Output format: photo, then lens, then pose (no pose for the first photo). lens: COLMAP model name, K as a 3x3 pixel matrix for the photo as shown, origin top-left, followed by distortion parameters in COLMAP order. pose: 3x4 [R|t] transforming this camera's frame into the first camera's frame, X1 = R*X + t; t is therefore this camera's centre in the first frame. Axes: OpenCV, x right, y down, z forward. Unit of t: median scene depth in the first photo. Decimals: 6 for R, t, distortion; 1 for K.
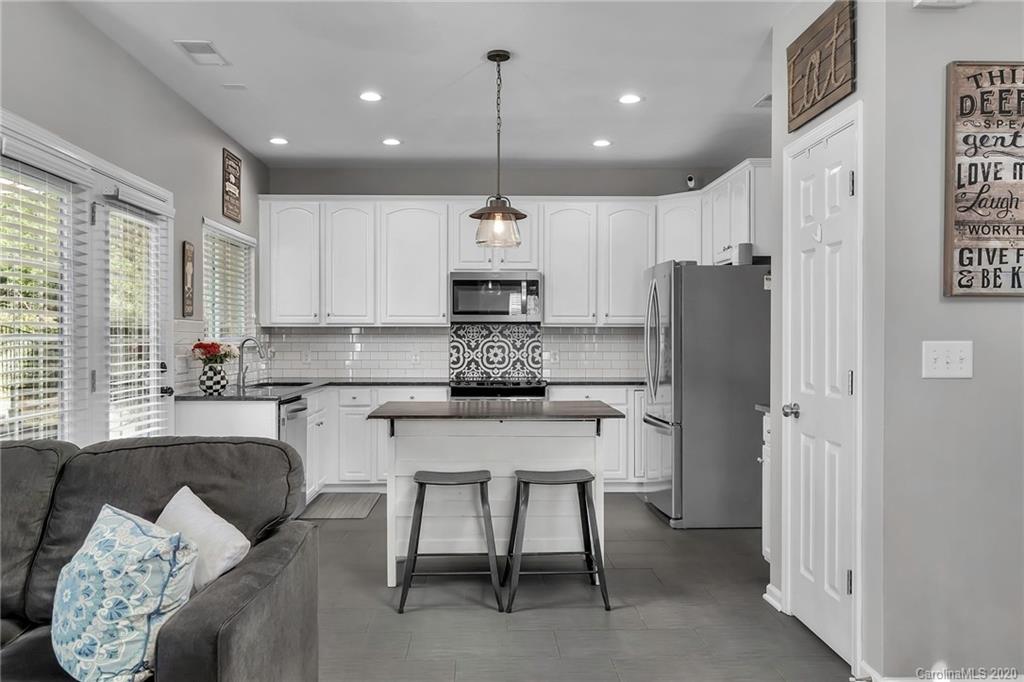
lens RADIAL K [[808.8, 0, 518.7], [0, 808.8, 344.5], [0, 0, 1]] dist [-0.000945, -0.002121]
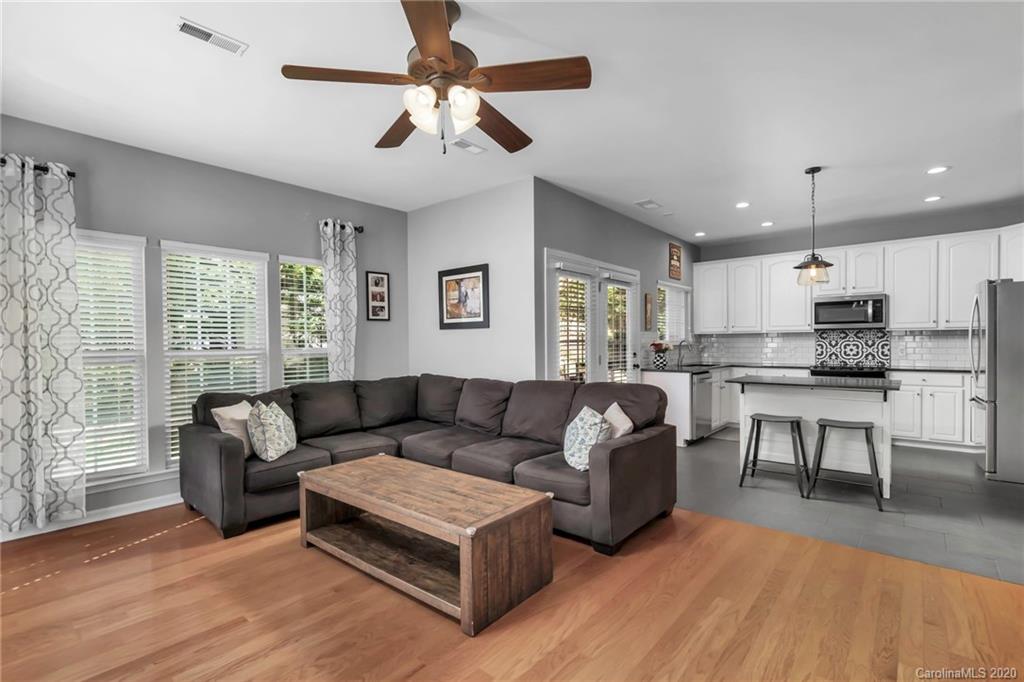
lens RADIAL K [[479.9, 0, 508.8], [0, 479.9, 344.9], [0, 0, 1]] dist [0.002264, -0.001628]
pose [[0.733267, -0.002876, -0.679935, 0.120165], [0.004069, 0.999992, 0.000159, 0.000501], [0.679929, -0.002883, 0.733273, -0.099529]]
